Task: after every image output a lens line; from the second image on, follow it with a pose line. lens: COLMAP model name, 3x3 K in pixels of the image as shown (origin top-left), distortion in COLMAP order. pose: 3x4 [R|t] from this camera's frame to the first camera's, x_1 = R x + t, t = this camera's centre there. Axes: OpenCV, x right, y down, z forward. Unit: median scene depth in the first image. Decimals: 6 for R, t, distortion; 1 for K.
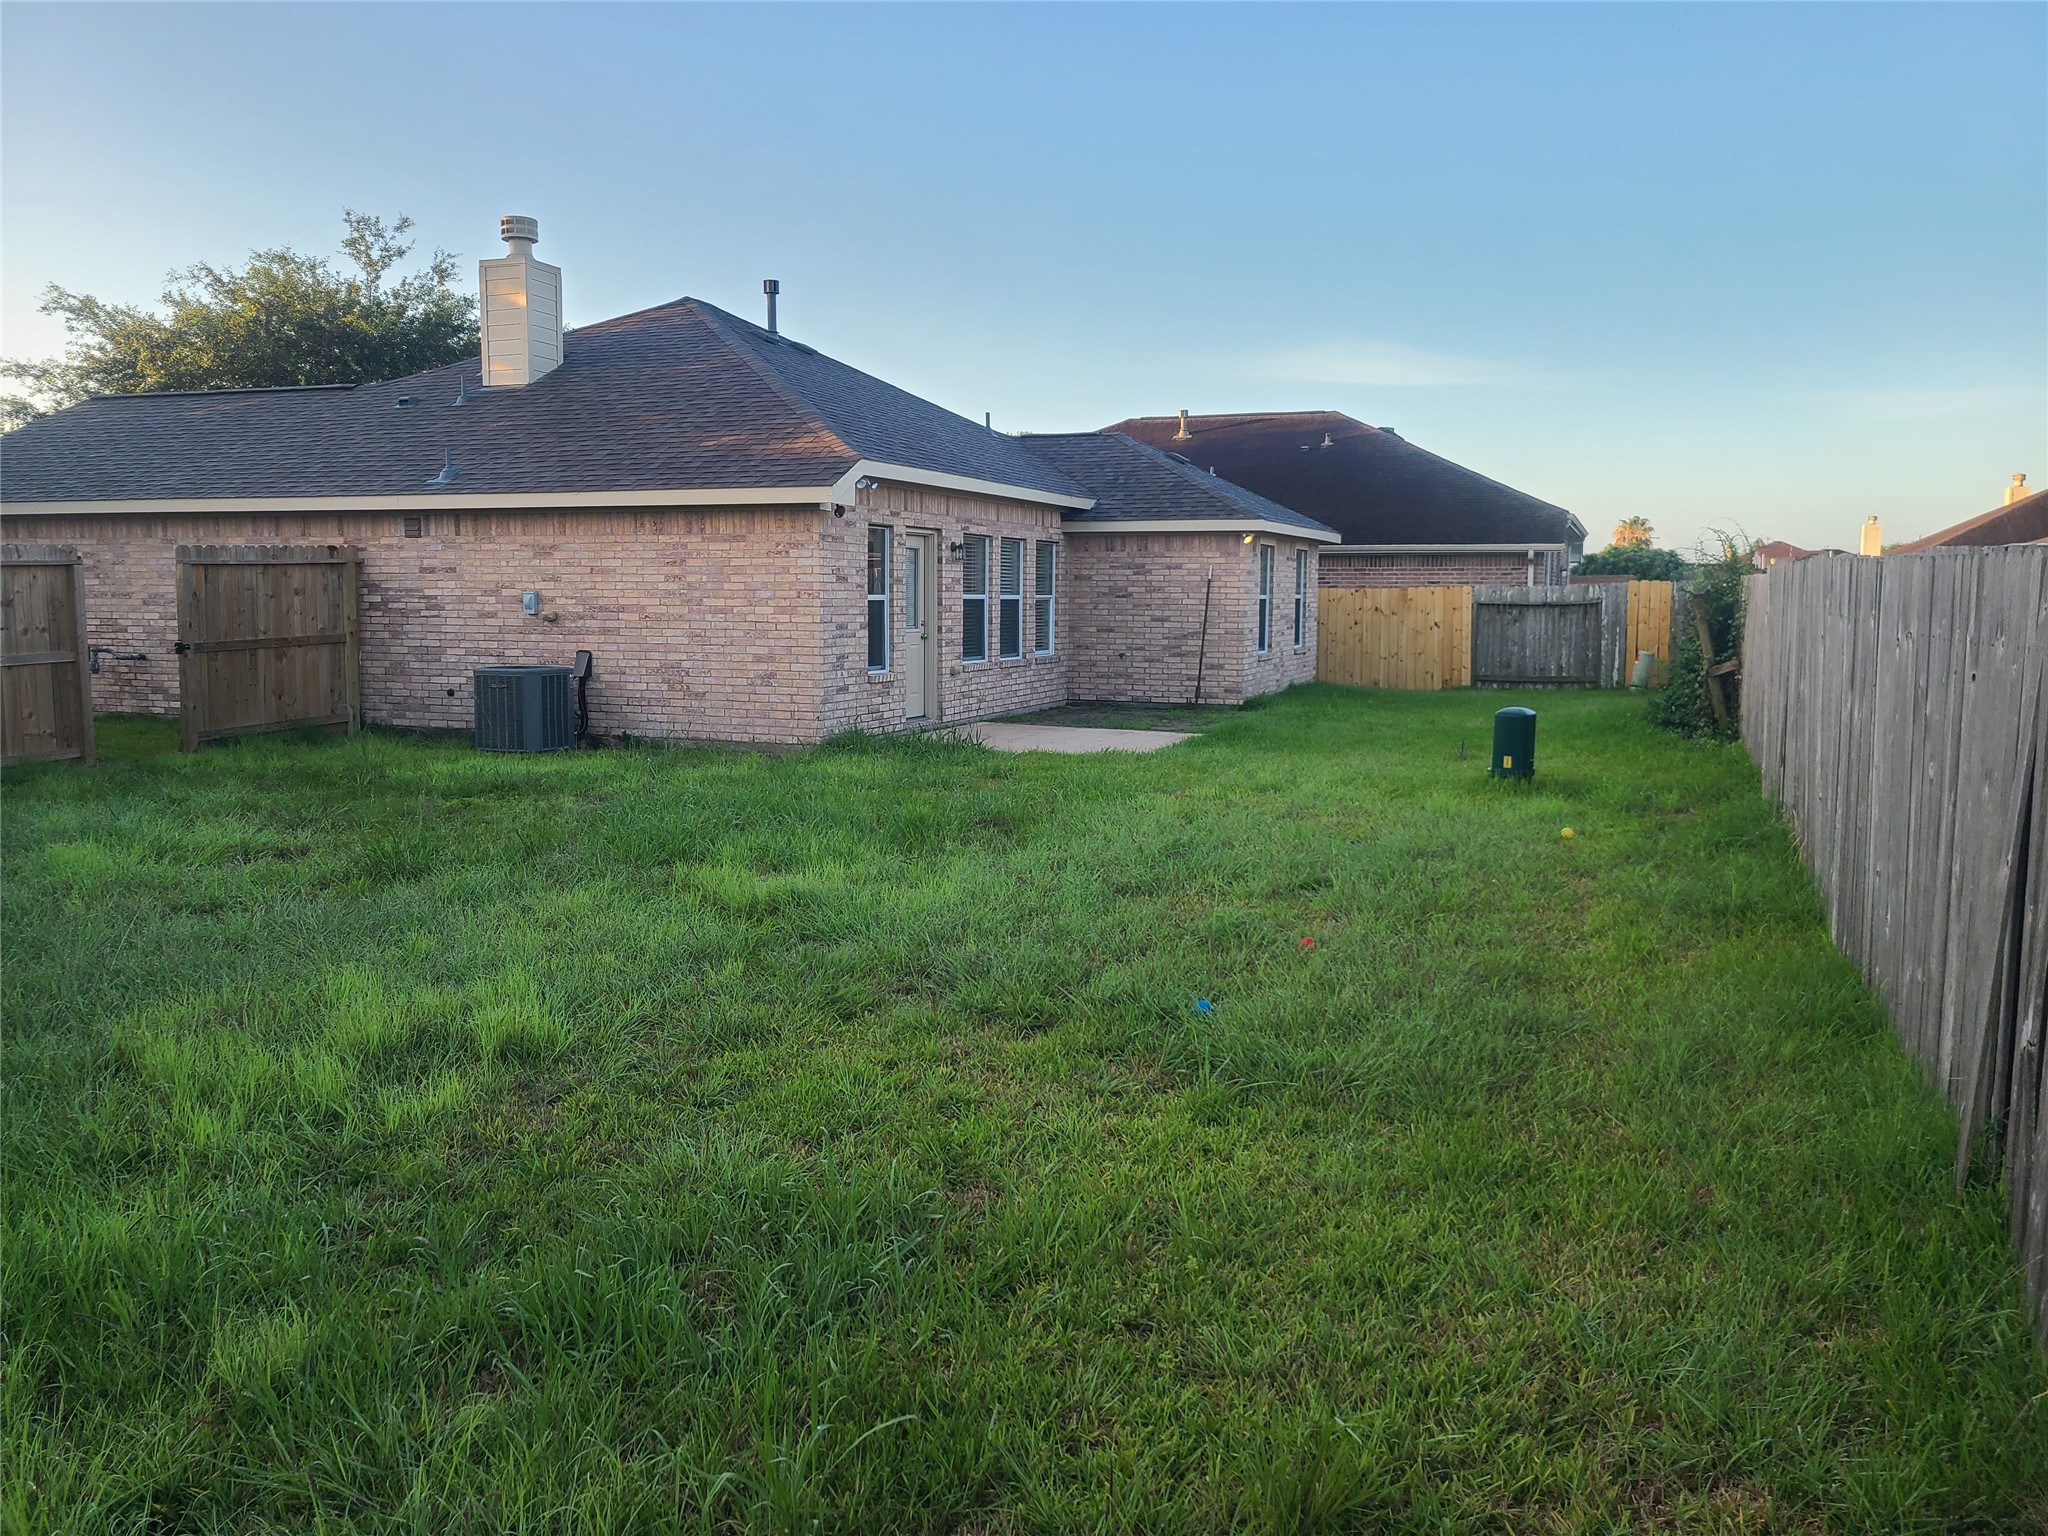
lens RADIAL K [[1553.0, 0, 1007.6], [0, 1553.0, 752.1], [0, 0, 1]] dist [0.063684, -0.047015]
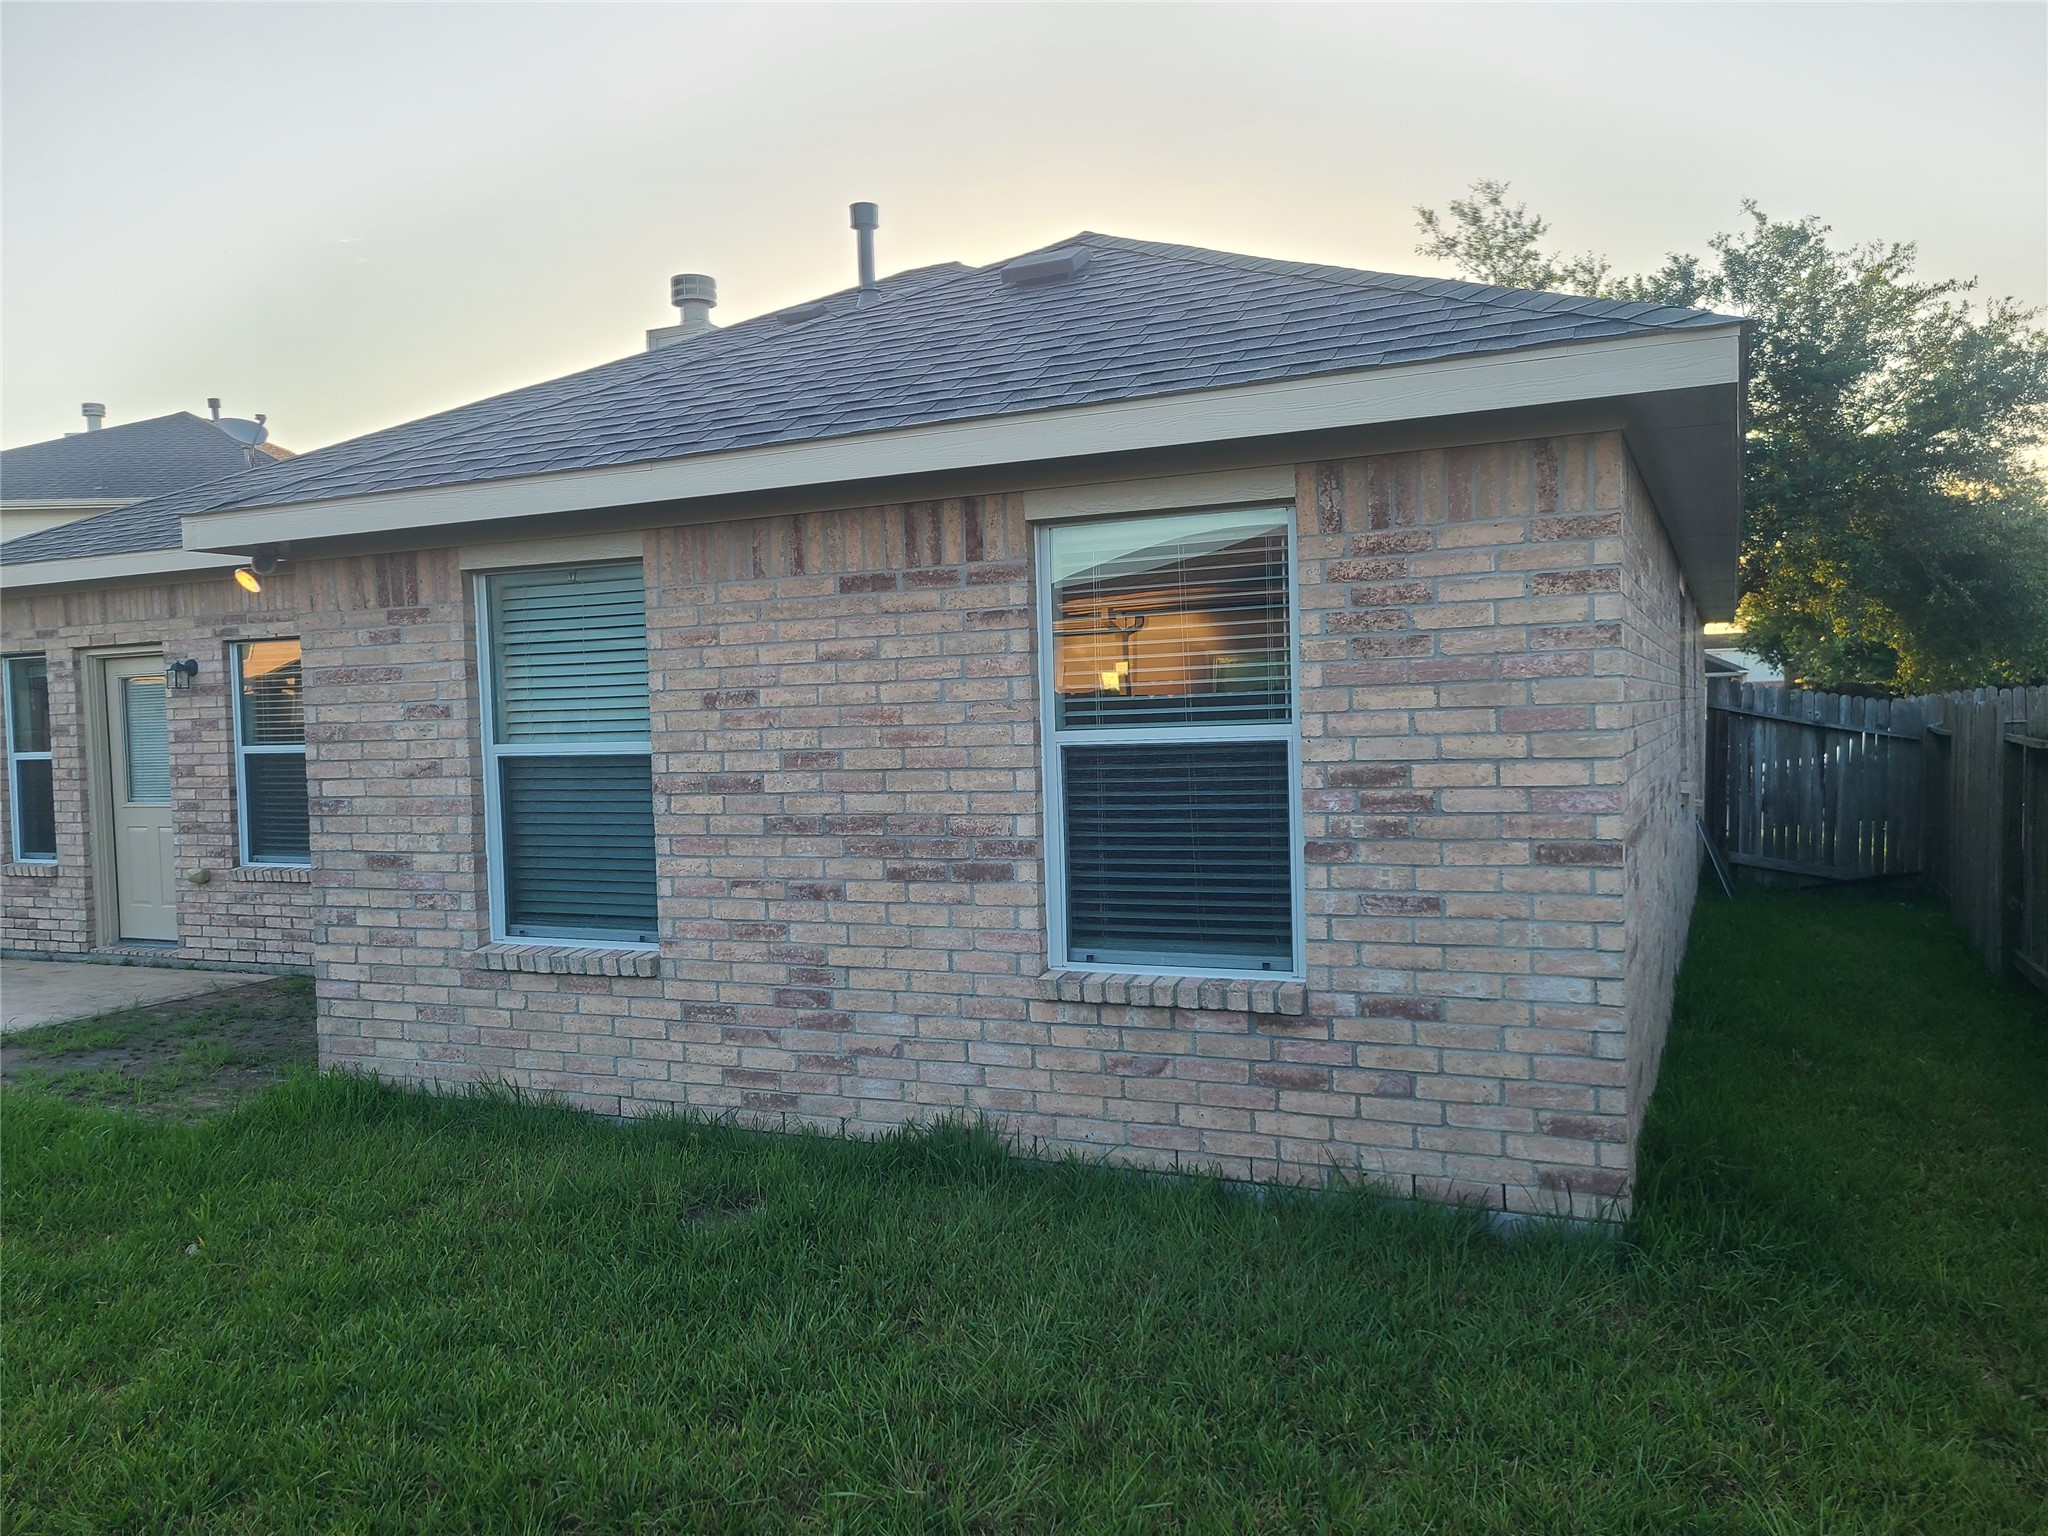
lens RADIAL K [[1553.0, 0, 1028.0], [0, 1553.0, 766.1], [0, 0, 1]] dist [0.063684, -0.047015]
pose [[-0.074419, 0.032784, -0.996688, 0.592909], [-0.070484, 0.996787, 0.038050, -0.153059], [0.994733, 0.073082, -0.071869, 1.493107]]
